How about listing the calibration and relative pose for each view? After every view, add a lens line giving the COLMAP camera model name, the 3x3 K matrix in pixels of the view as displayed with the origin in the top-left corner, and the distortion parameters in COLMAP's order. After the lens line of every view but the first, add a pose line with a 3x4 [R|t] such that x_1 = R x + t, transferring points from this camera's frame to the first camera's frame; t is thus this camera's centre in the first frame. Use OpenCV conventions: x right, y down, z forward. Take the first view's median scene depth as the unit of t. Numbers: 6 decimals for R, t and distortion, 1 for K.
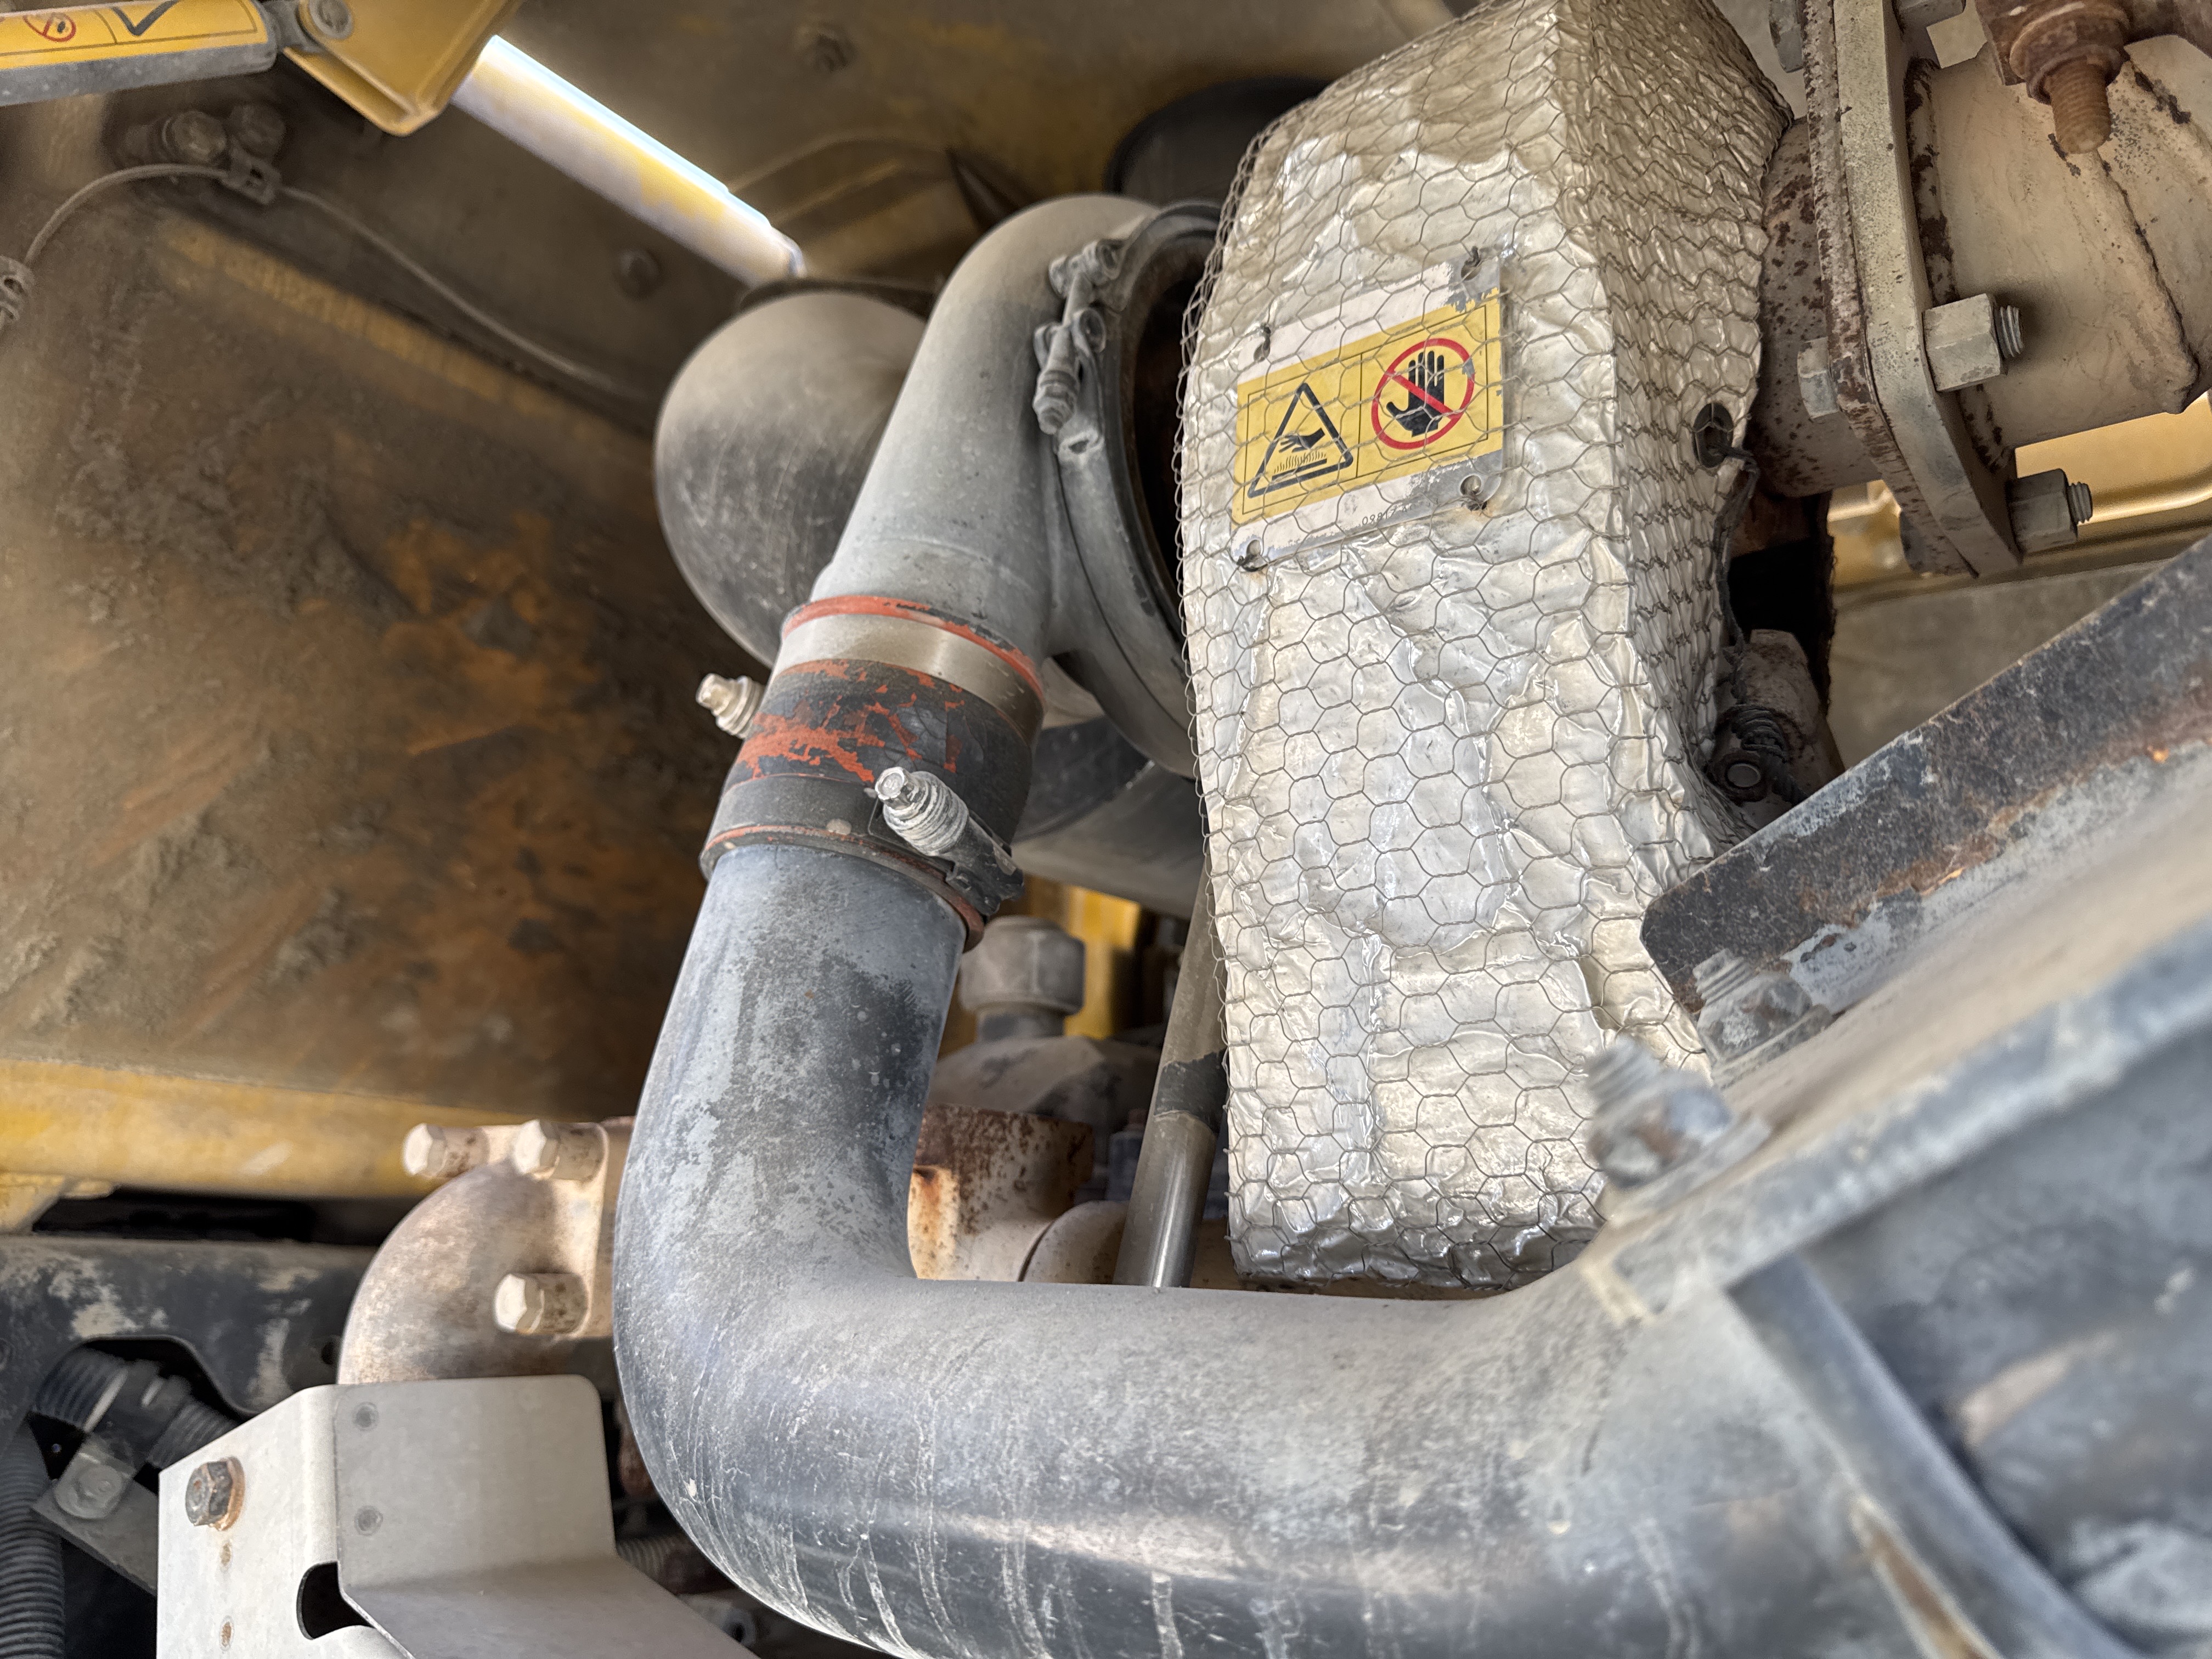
lens RADIAL K [[1600.2, 0, 1097.0], [0, 1600.2, 843.2], [0, 0, 1]] dist [0.031628, -0.062733]
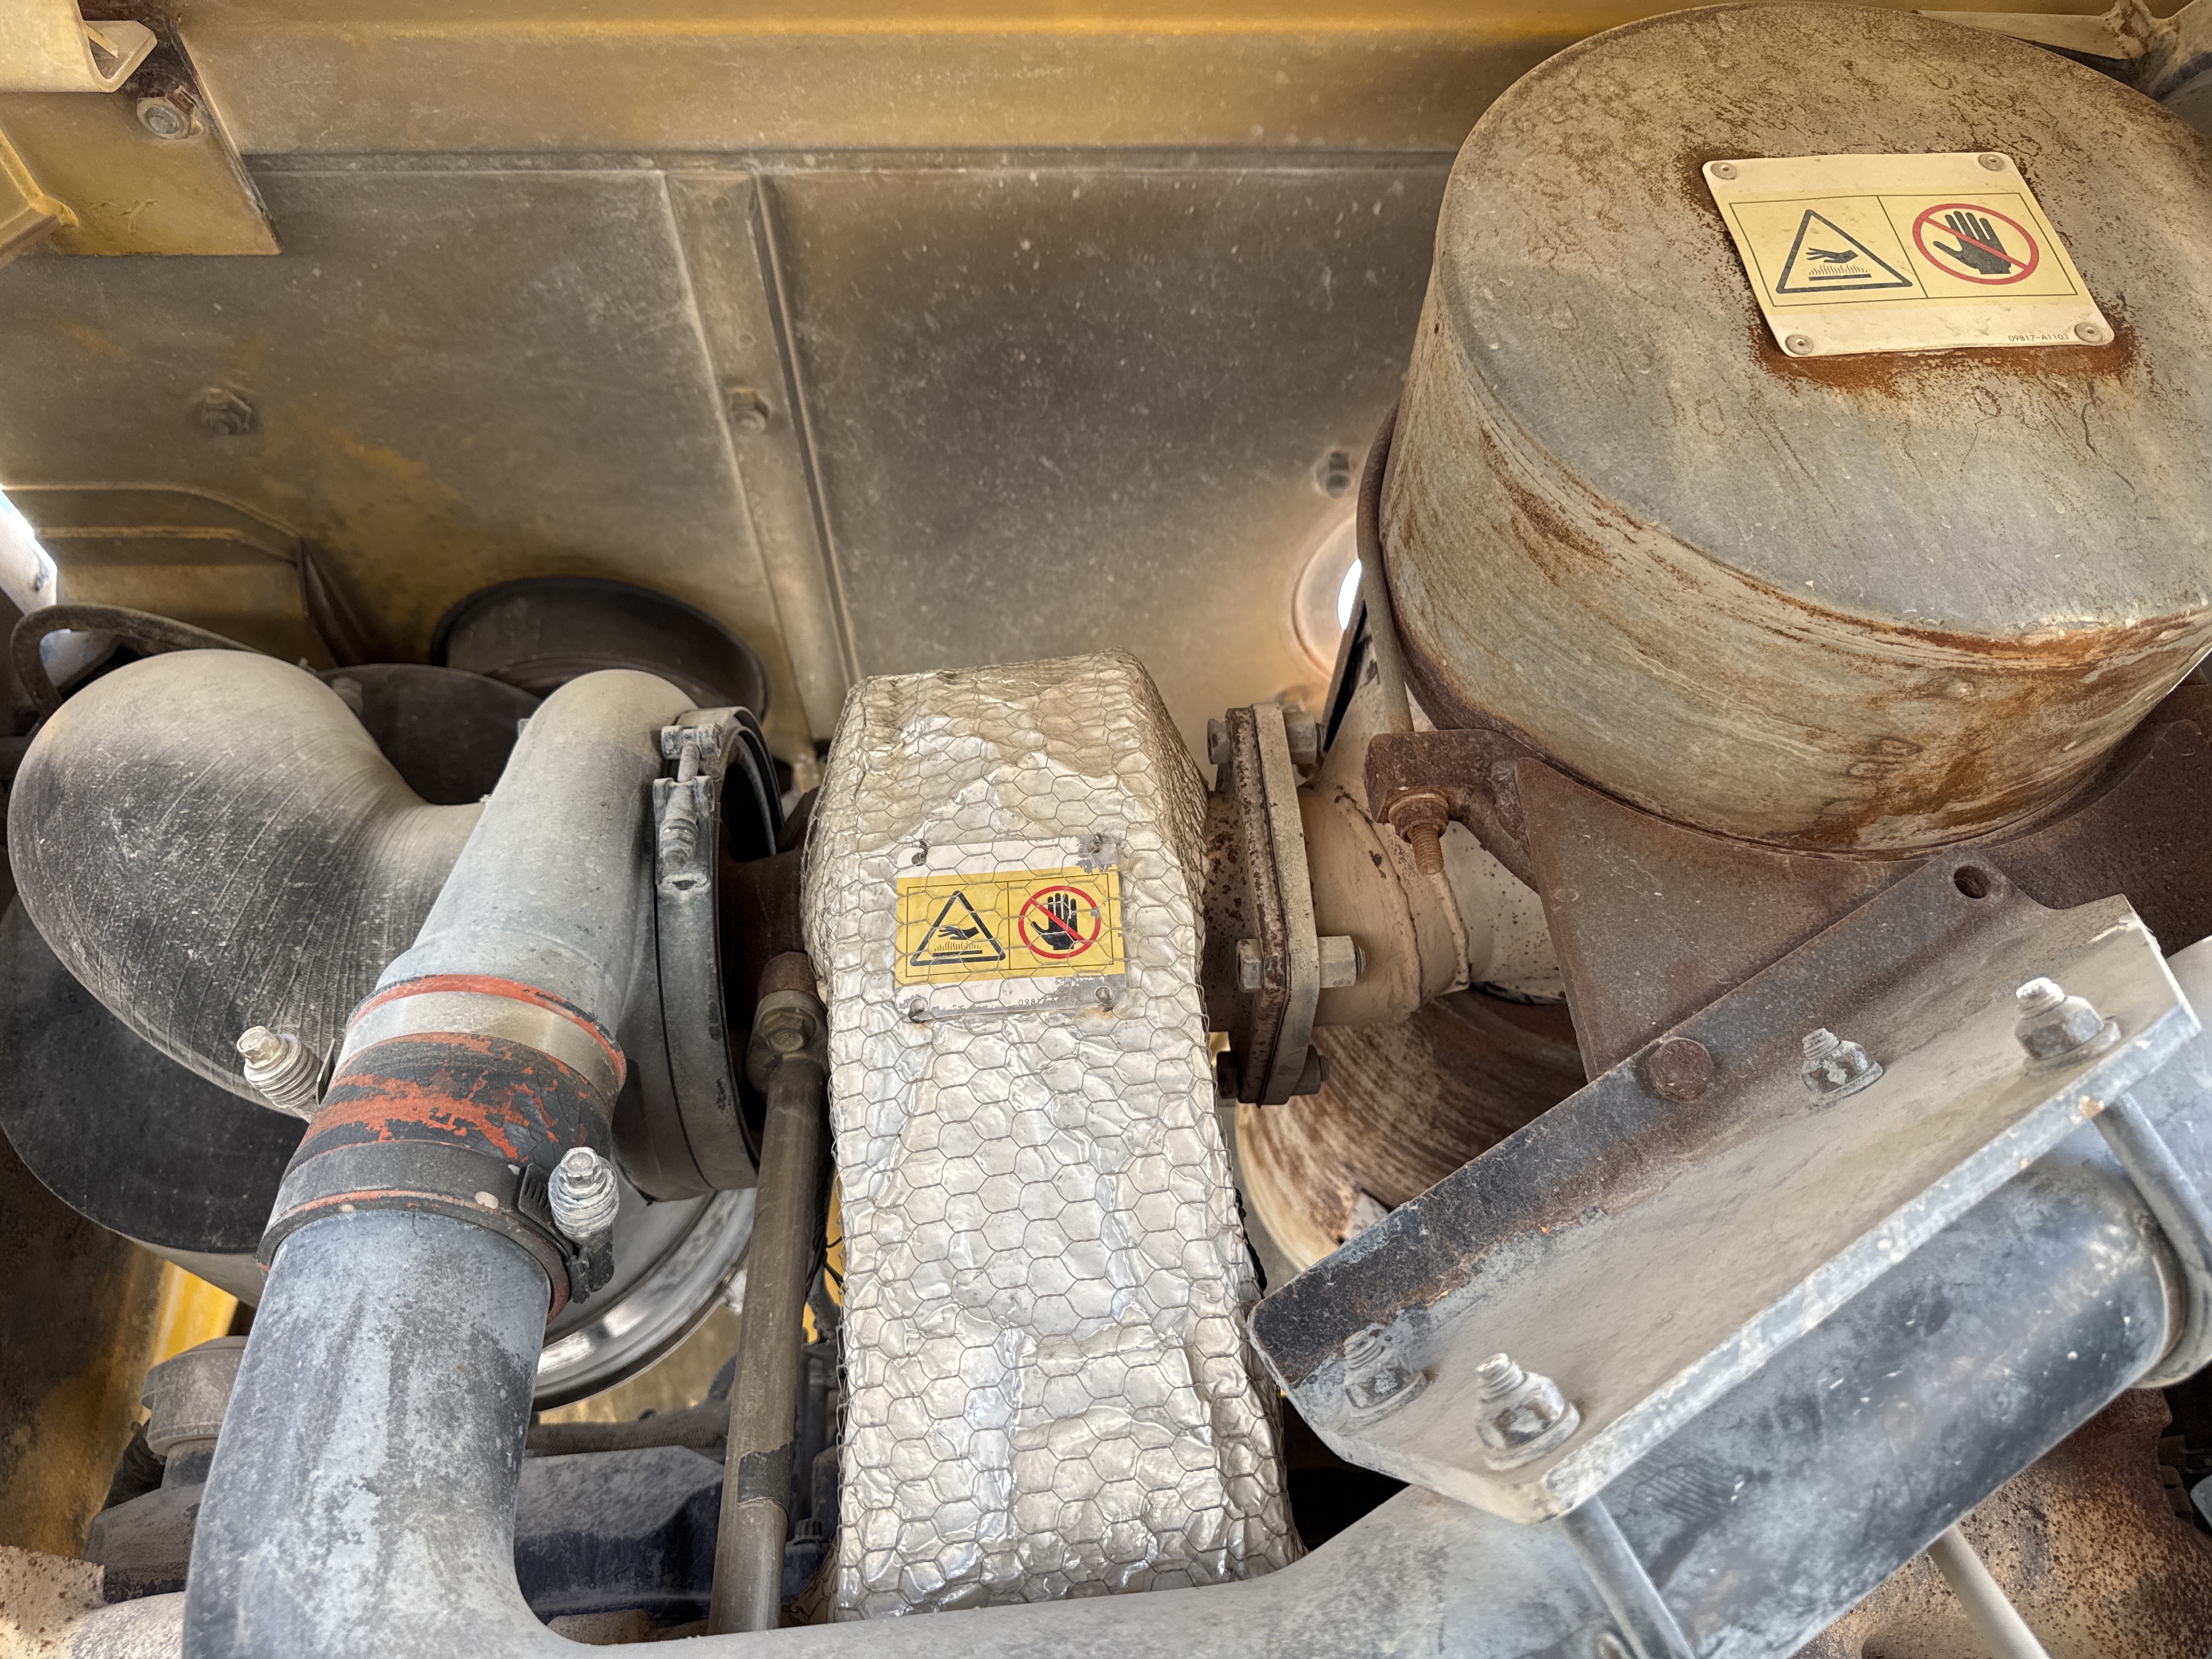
lens RADIAL K [[1600.2, 0, 1115.8], [0, 1600.2, 851.1], [0, 0, 1]] dist [0.031628, -0.062733]
pose [[0.772845, 0.235131, 0.589427, -0.555119], [-0.054071, 0.949845, -0.308011, 0.079451], [-0.632287, 0.206173, 0.746797, -0.068019]]
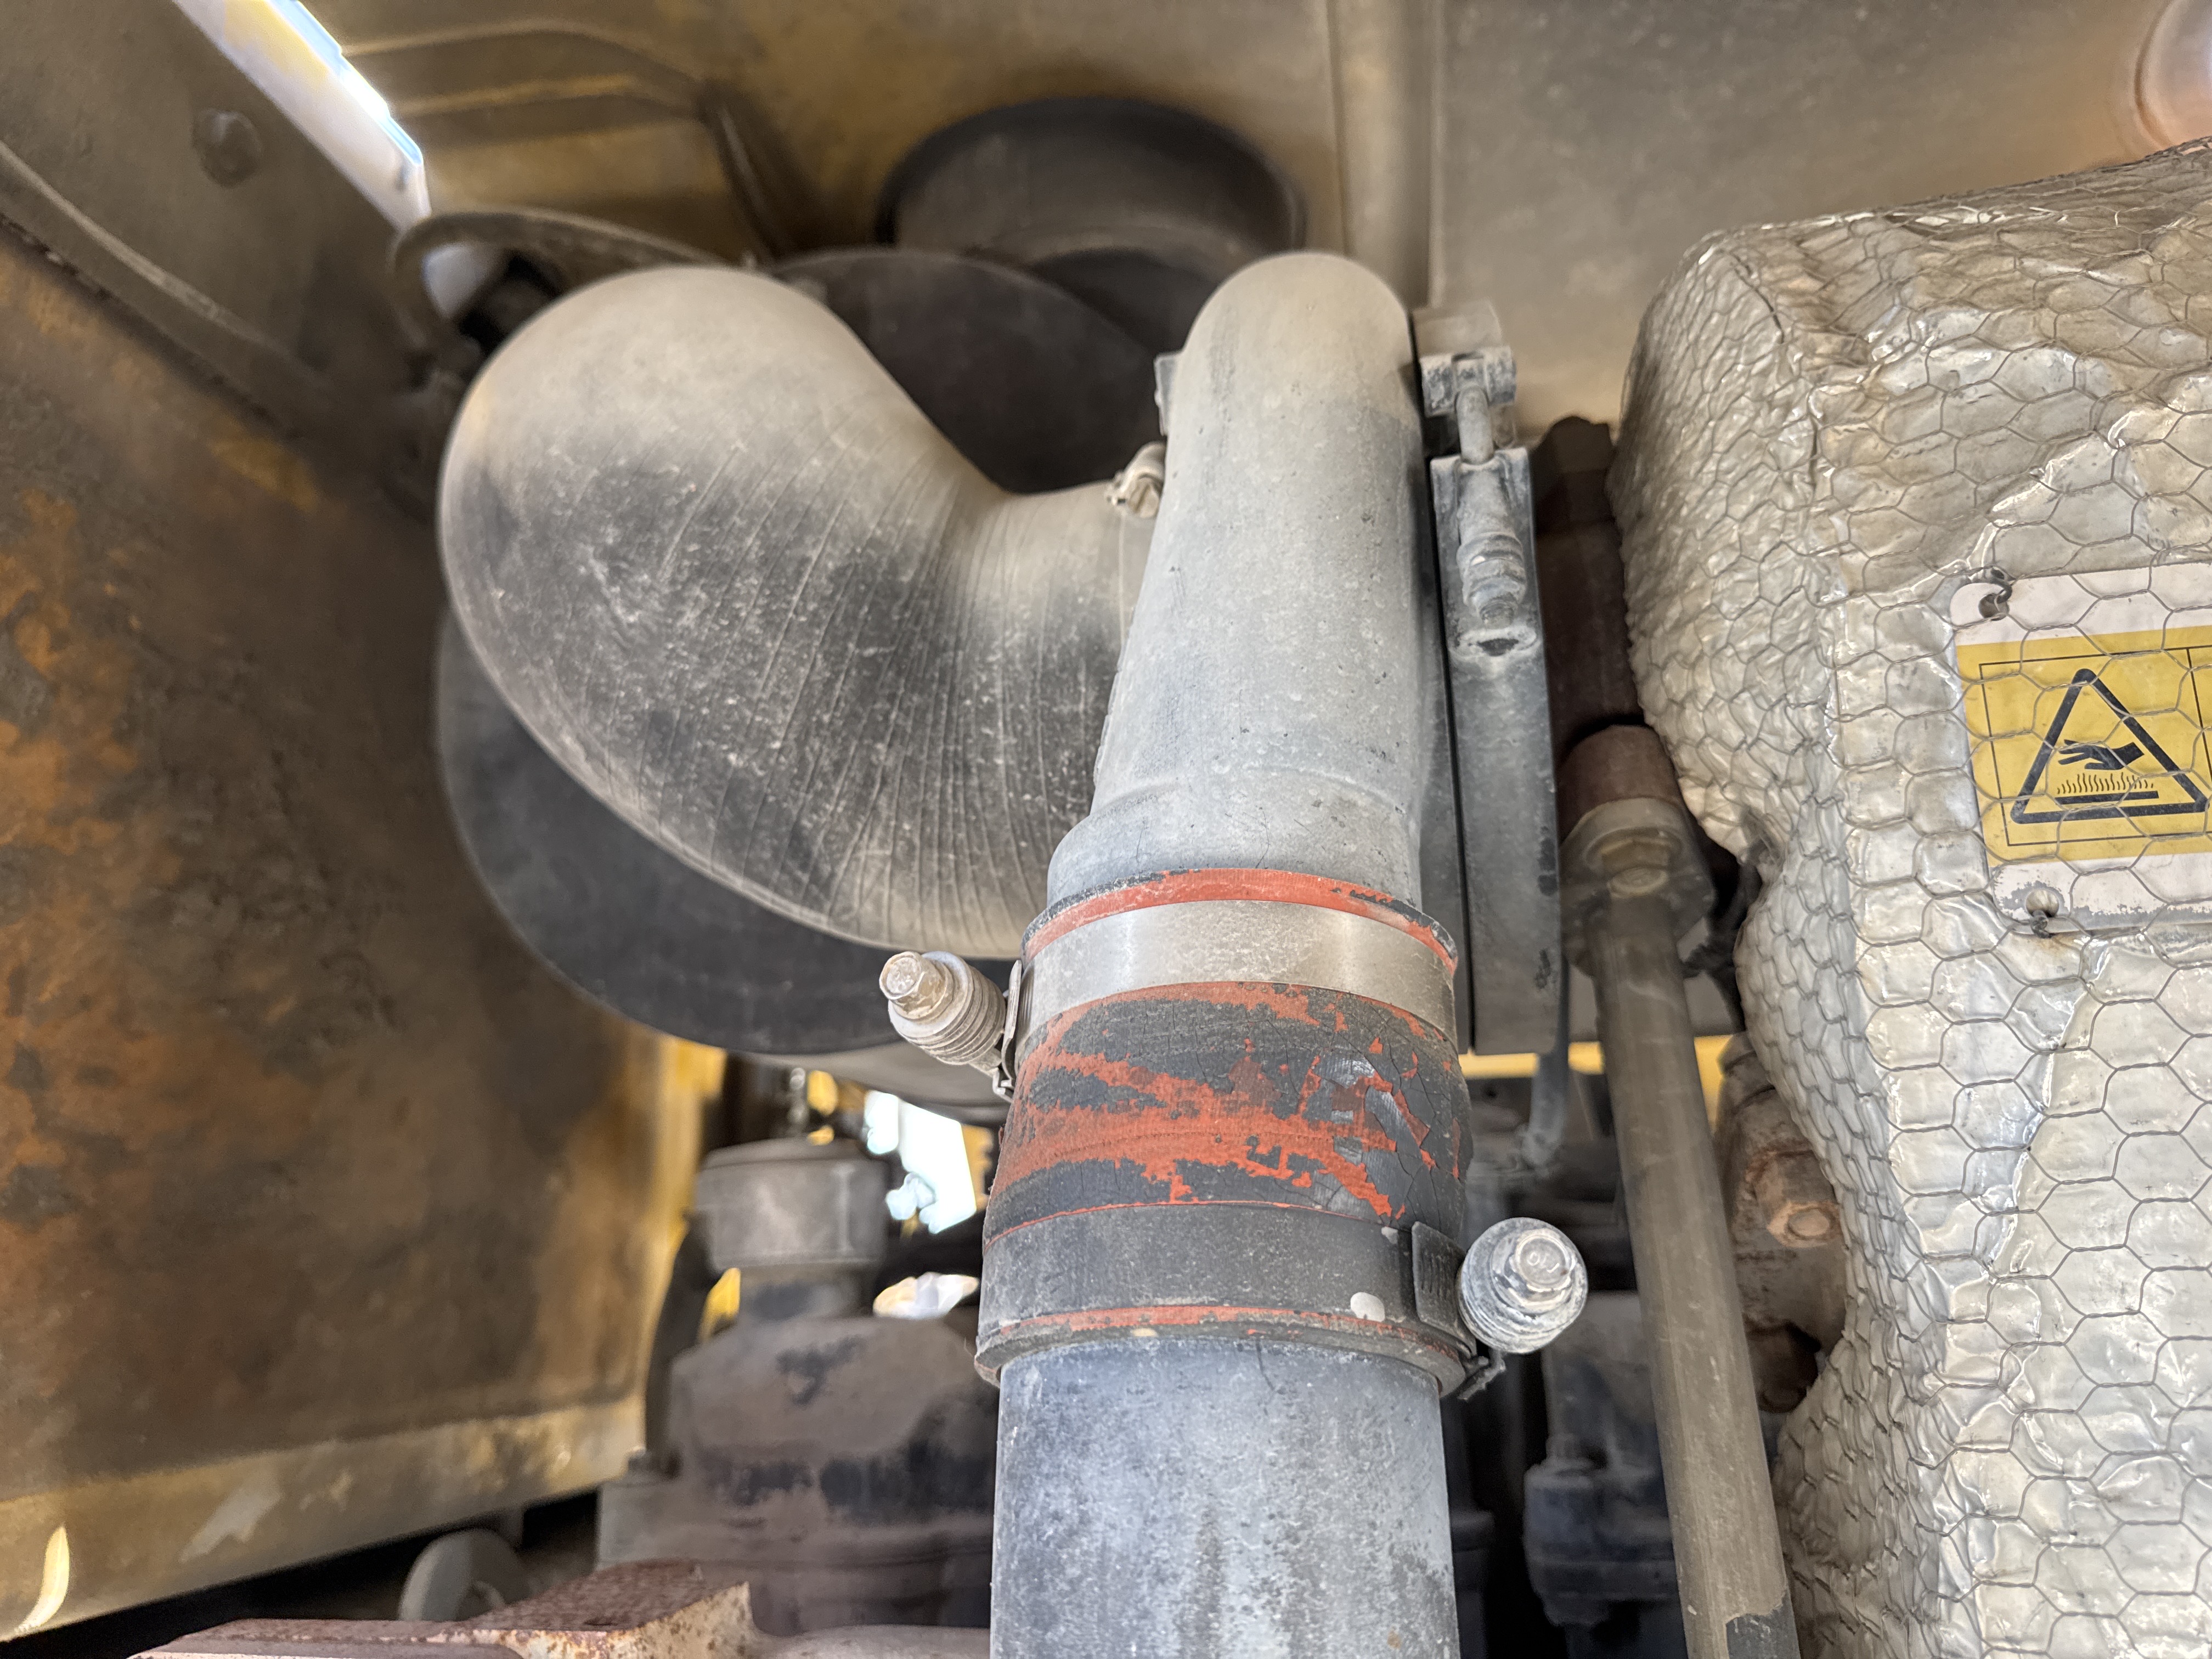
lens RADIAL K [[1600.2, 0, 1096.4], [0, 1600.2, 838.2], [0, 0, 1]] dist [0.031628, -0.062733]
pose [[0.889193, 0.053450, 0.454399, -0.570829], [-0.051787, 0.998528, -0.016115, -0.180358], [-0.454591, -0.009202, 0.890653, 0.578712]]
